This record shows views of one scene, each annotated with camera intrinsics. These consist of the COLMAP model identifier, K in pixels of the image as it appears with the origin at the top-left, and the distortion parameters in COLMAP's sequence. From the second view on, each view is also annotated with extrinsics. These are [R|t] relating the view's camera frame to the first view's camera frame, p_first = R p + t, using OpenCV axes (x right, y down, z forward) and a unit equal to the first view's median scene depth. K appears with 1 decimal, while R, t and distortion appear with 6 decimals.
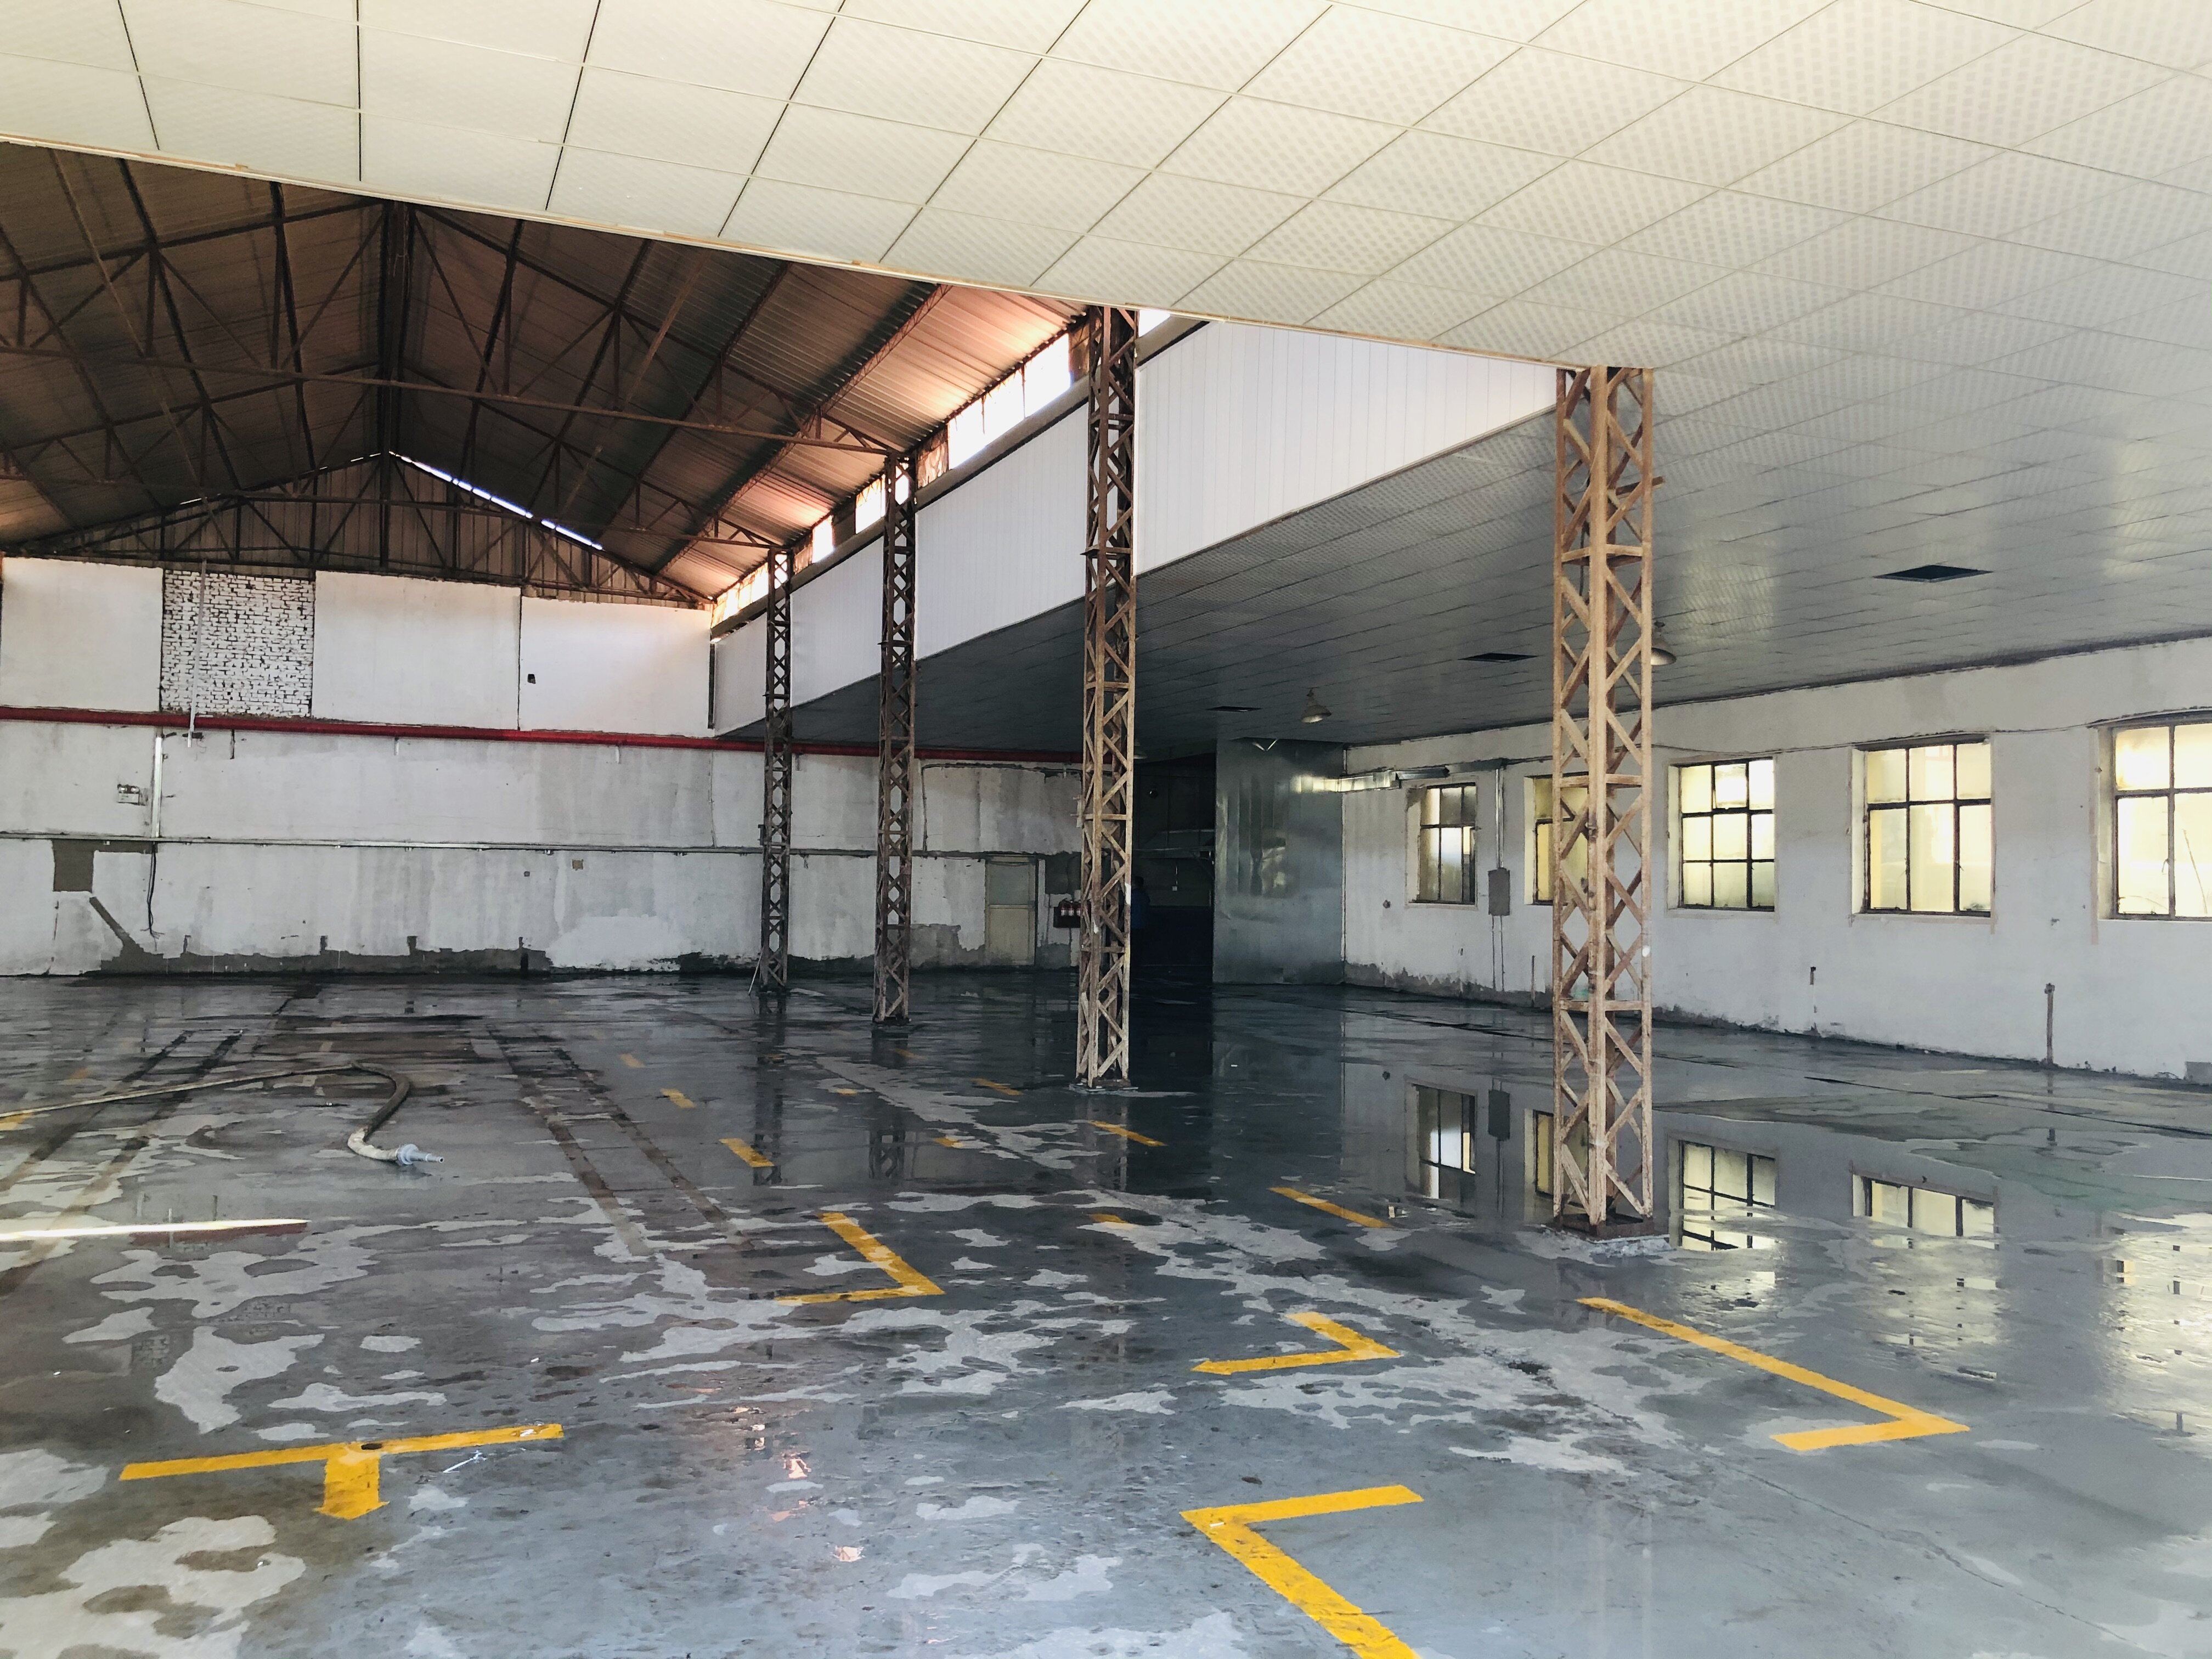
lens RADIAL K [[1818.9, 0, 1109.1], [0, 1818.9, 816.1], [0, 0, 1]] dist [0.085698, -0.112285]
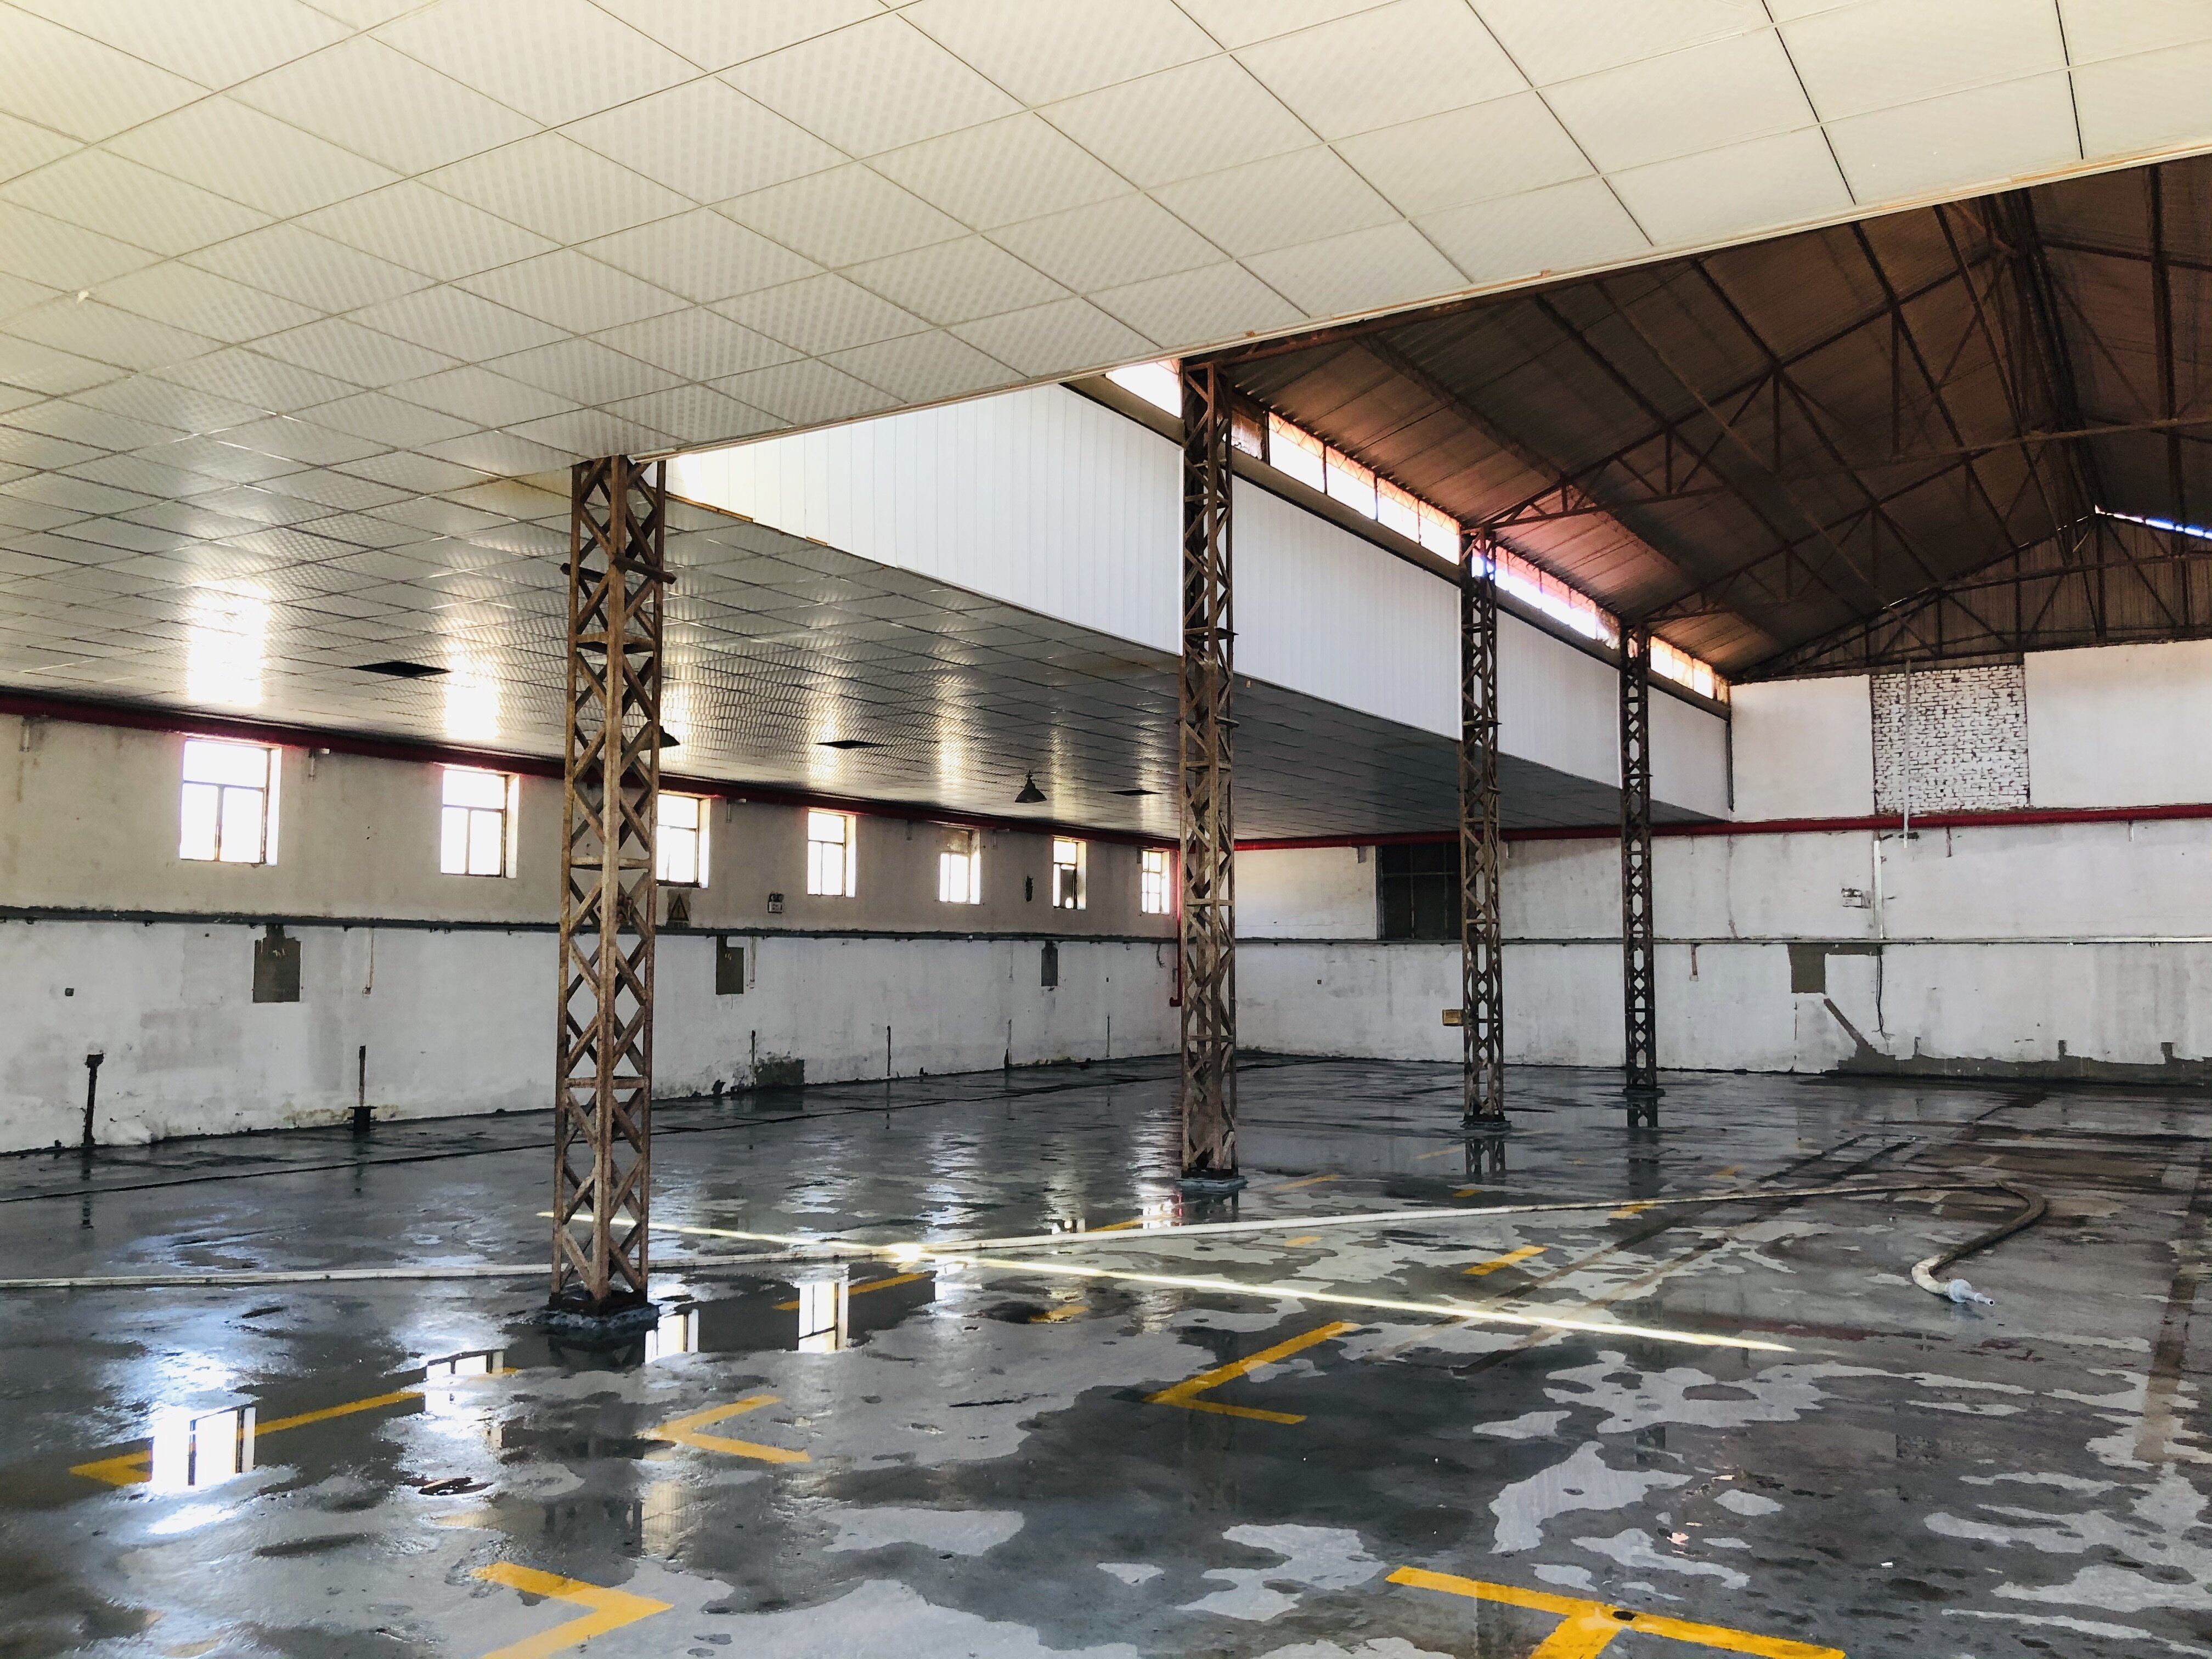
lens RADIAL K [[1818.2, 0, 1106.0], [0, 1818.2, 829.5], [0, 0, 1]] dist [0.069157, -0.101469]
pose [[0.585865, -0.075802, -0.806855, 0.073172], [0.037719, 0.997087, -0.066286, 0.003198], [0.809530, 0.008401, 0.587018, 0.094610]]
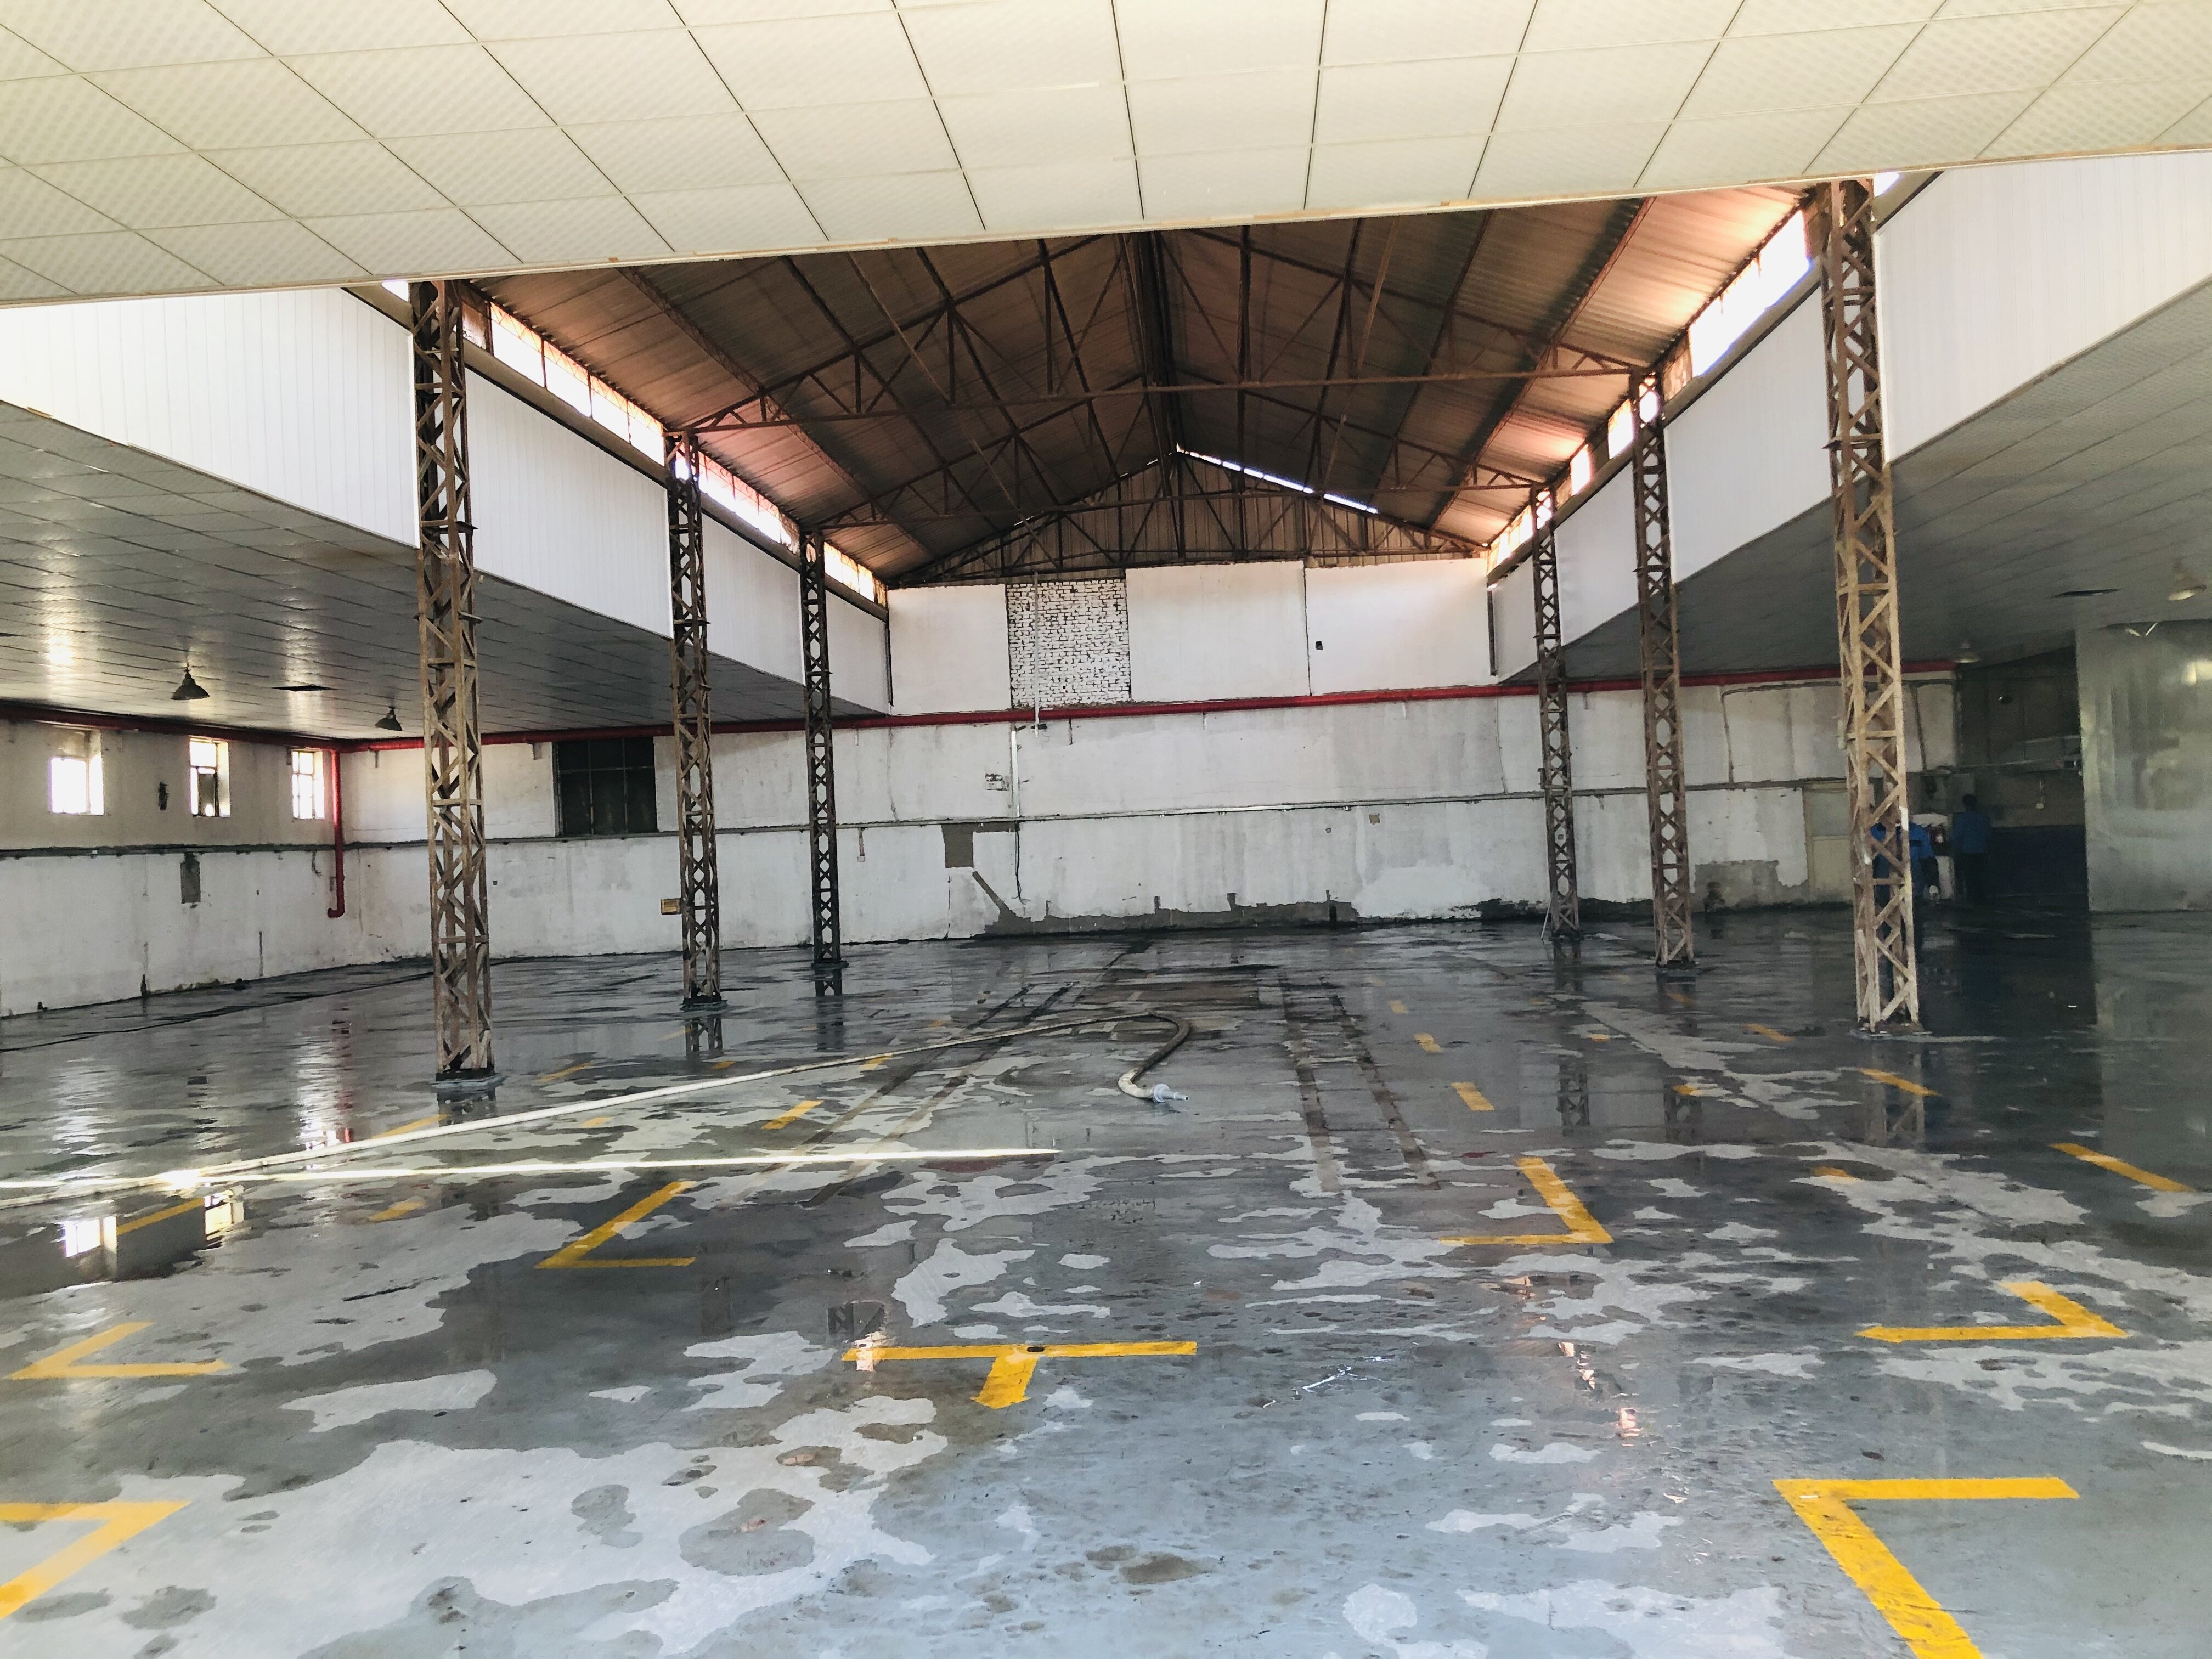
lens RADIAL K [[1818.2, 0, 1106.0], [0, 1818.2, 829.5], [0, 0, 1]] dist [0.069157, -0.101469]
pose [[0.893193, -0.058366, -0.445869, 0.057373], [0.074926, 0.996997, 0.019586, 0.001224], [0.443387, -0.050901, 0.894884, 0.009051]]
